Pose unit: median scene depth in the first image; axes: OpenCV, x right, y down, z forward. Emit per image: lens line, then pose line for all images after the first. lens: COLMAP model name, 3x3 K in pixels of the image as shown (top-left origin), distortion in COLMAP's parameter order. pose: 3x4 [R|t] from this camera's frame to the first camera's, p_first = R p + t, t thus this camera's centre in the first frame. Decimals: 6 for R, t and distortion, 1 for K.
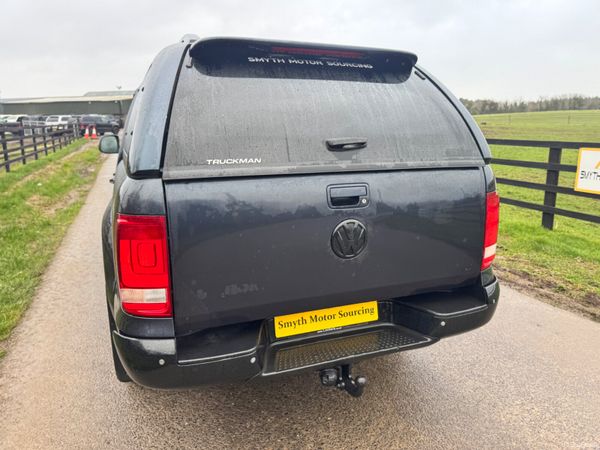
lens RADIAL K [[419.6, 0, 298.7], [0, 419.6, 223.0], [0, 0, 1]] dist [0.076160, -0.080748]
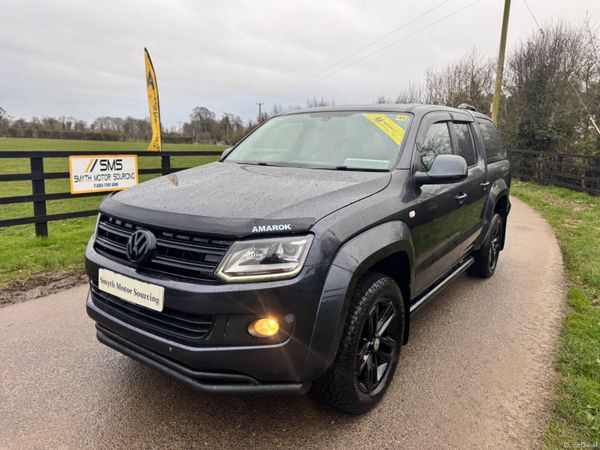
lens RADIAL K [[417.8, 0, 298.7], [0, 417.8, 220.5], [0, 0, 1]] dist [0.087532, -0.091763]
pose [[-0.555762, -0.160002, 0.815799, -2.031472], [0.167126, 0.939768, 0.298171, -0.815414], [-0.814369, 0.302053, -0.495547, 3.645704]]
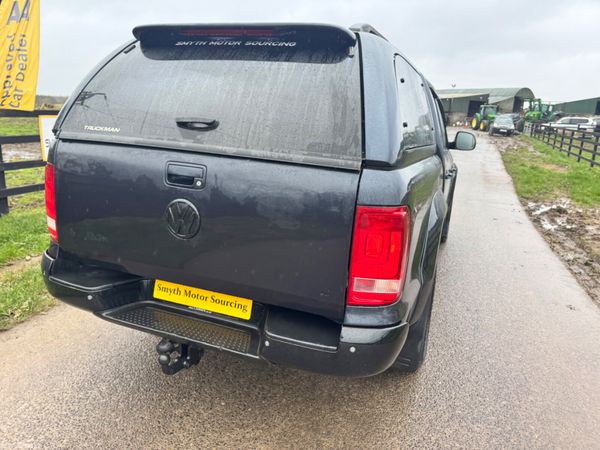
lens RADIAL K [[419.6, 0, 298.7], [0, 419.6, 223.0], [0, 0, 1]] dist [0.076160, -0.080748]
pose [[0.755271, 0.211011, -0.620516, 0.891024], [-0.208466, 0.974931, 0.077794, -0.081607], [0.621375, 0.070601, 0.780326, 0.368212]]
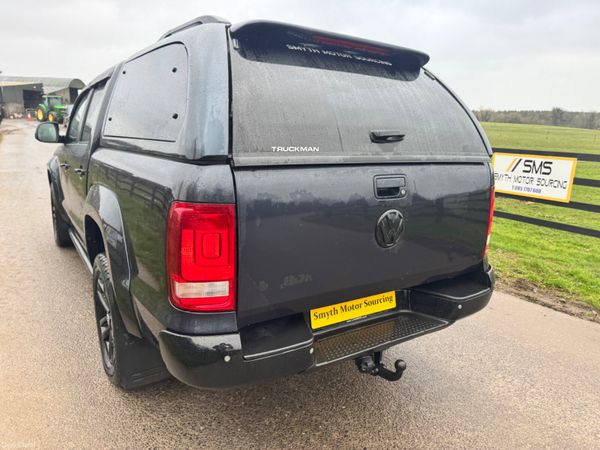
lens RADIAL K [[419.6, 0, 298.7], [0, 419.6, 223.0], [0, 0, 1]] dist [0.076160, -0.080748]
pose [[0.975958, -0.007500, 0.217830, -0.304410], [0.007695, 0.999970, -0.000044, 0.021455], [-0.217823, 0.001719, 0.975987, 0.035832]]
